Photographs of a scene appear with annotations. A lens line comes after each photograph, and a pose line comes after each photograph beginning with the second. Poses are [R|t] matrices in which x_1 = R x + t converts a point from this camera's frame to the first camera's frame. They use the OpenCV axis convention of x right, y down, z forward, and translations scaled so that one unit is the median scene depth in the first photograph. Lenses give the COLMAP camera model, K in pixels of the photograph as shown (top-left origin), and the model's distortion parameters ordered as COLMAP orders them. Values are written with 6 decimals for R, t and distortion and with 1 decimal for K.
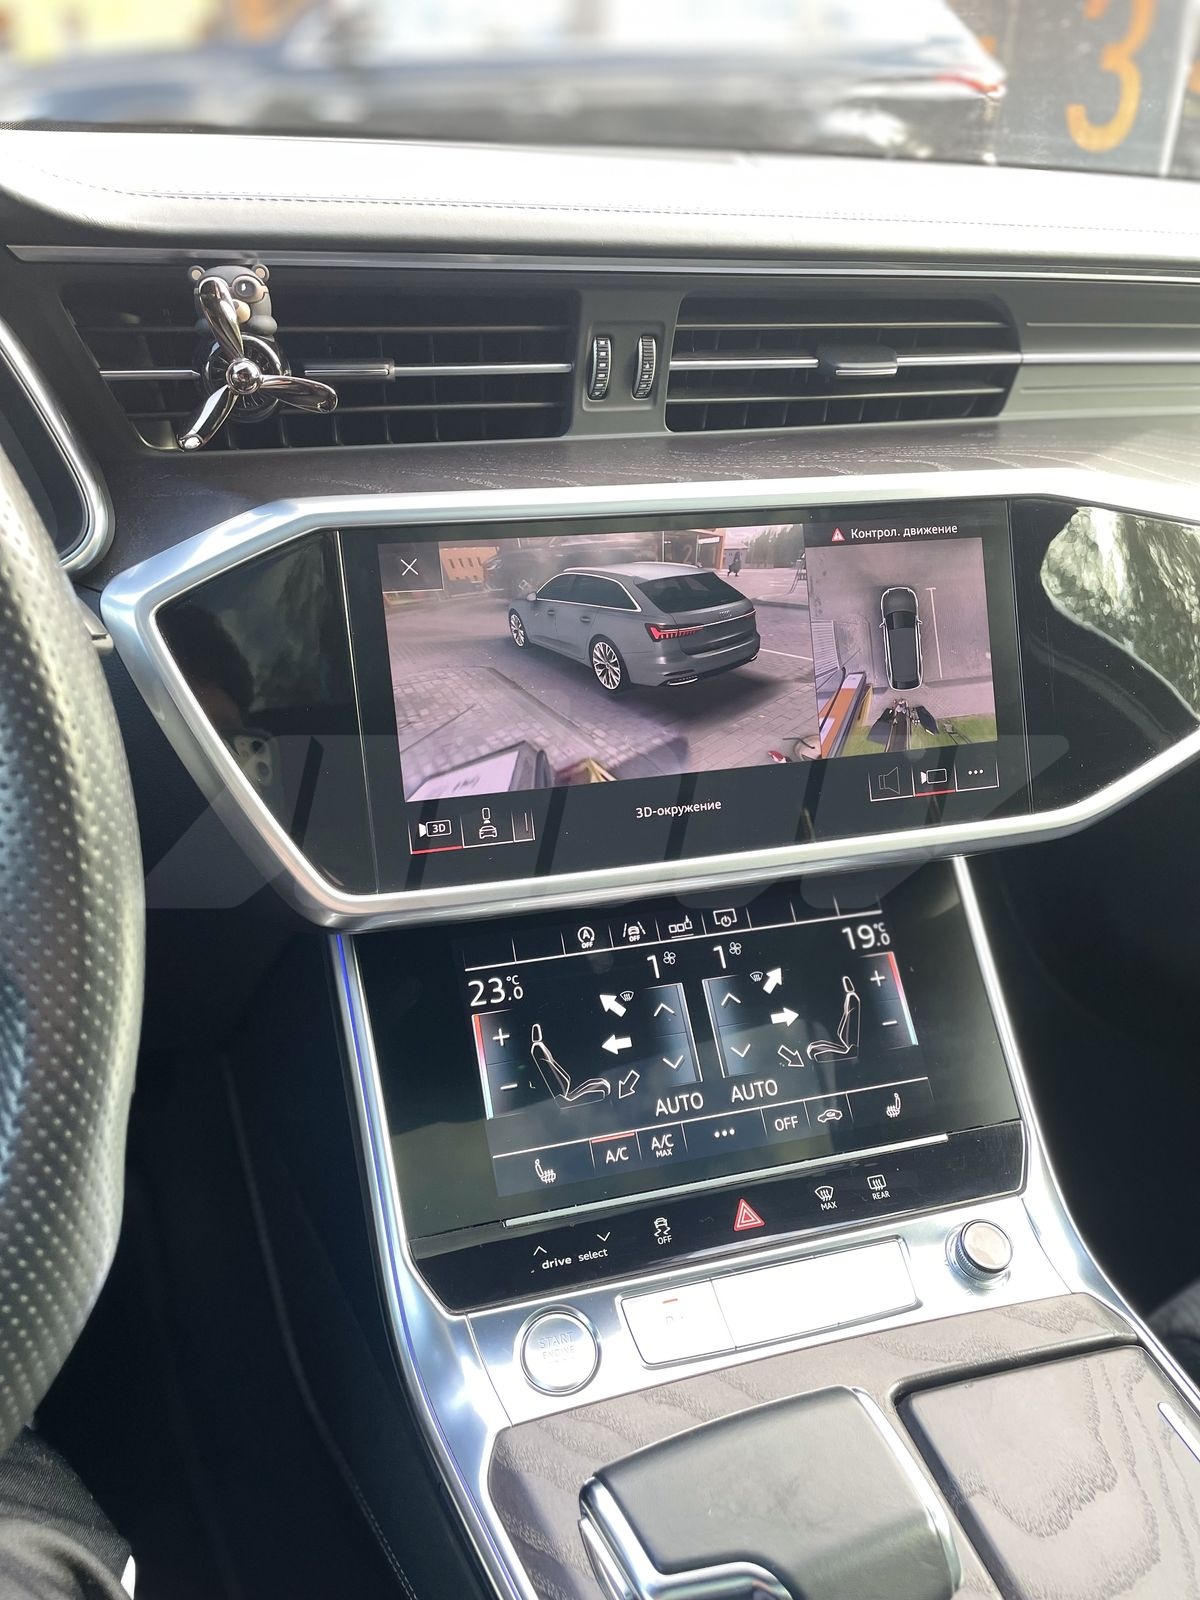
lens RADIAL K [[1213.3, 0, 600.0], [0, 1213.3, 800.0], [0, 0, 1]] dist [0.042919, -0.001423]
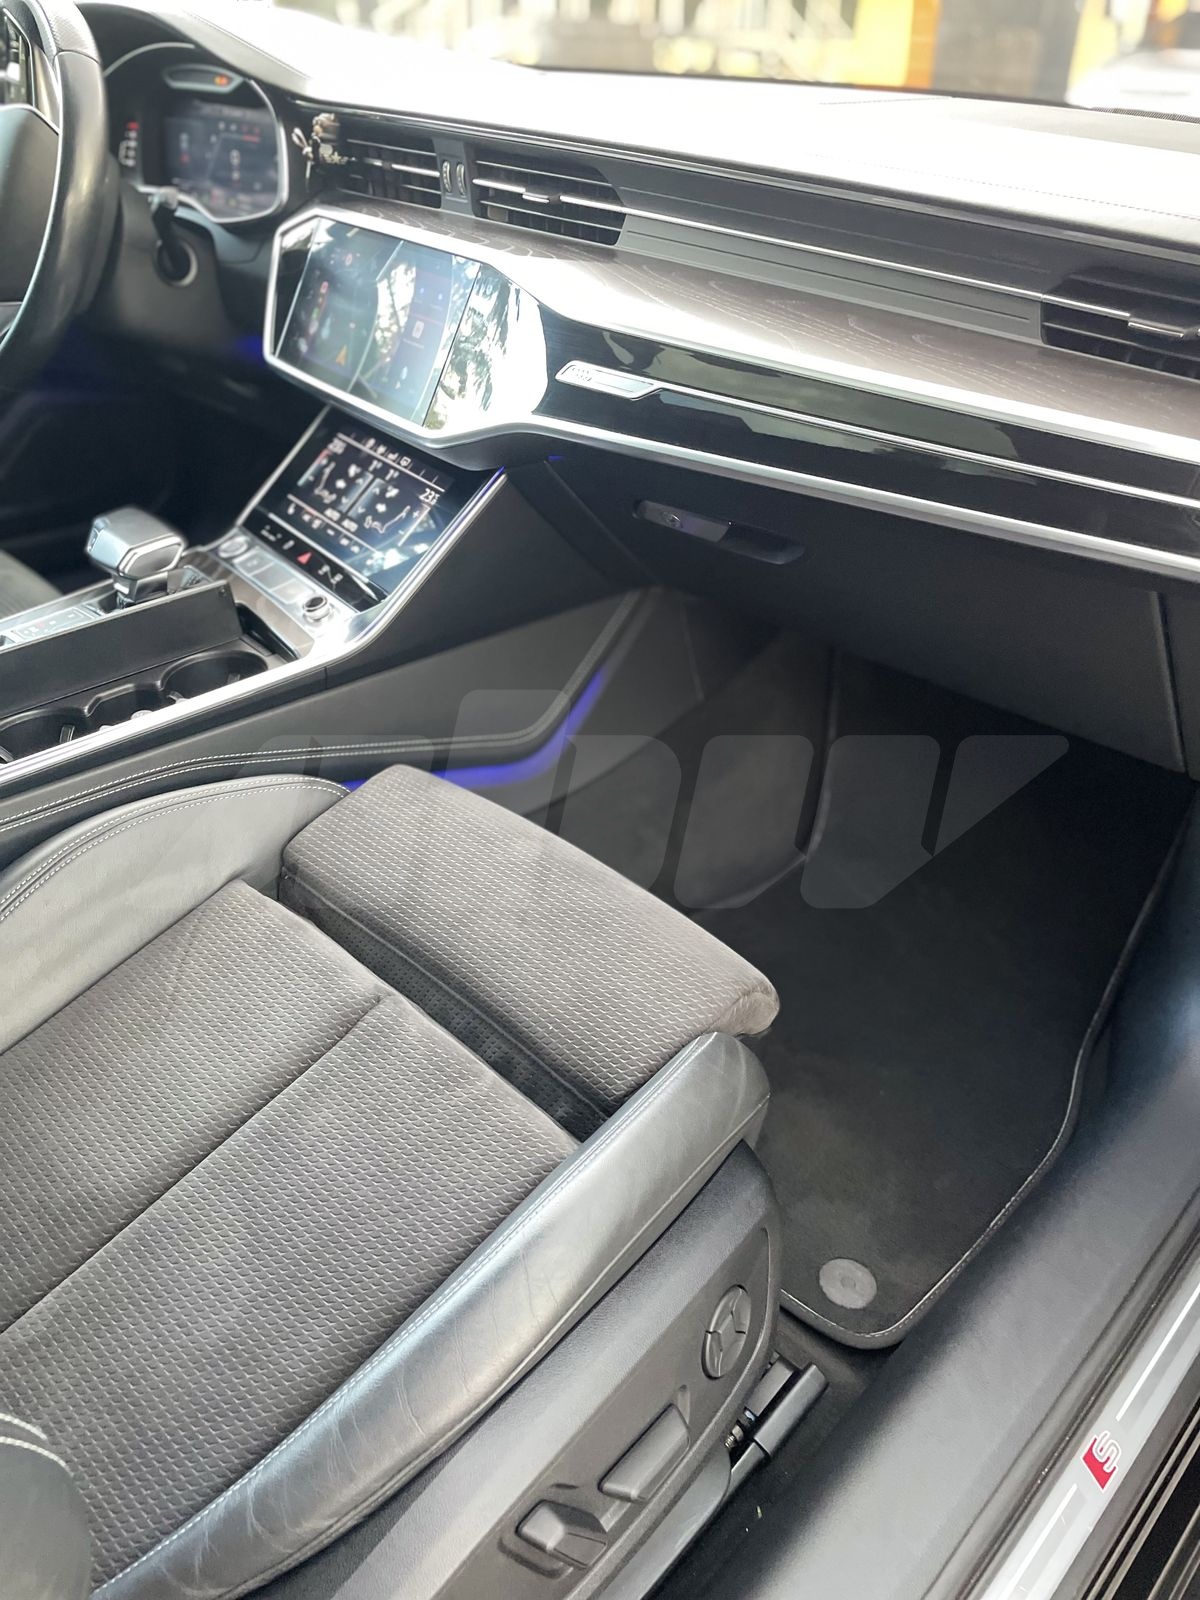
lens RADIAL K [[1192.3, 0, 659.4], [0, 1192.3, 842.5], [0, 0, 1]] dist [-0.000511, -0.001346]
pose [[0.383347, 0.500247, -0.776401, 2.245431], [-0.463401, 0.831331, 0.306836, -0.191990], [0.798940, 0.242160, 0.550503, 0.421266]]
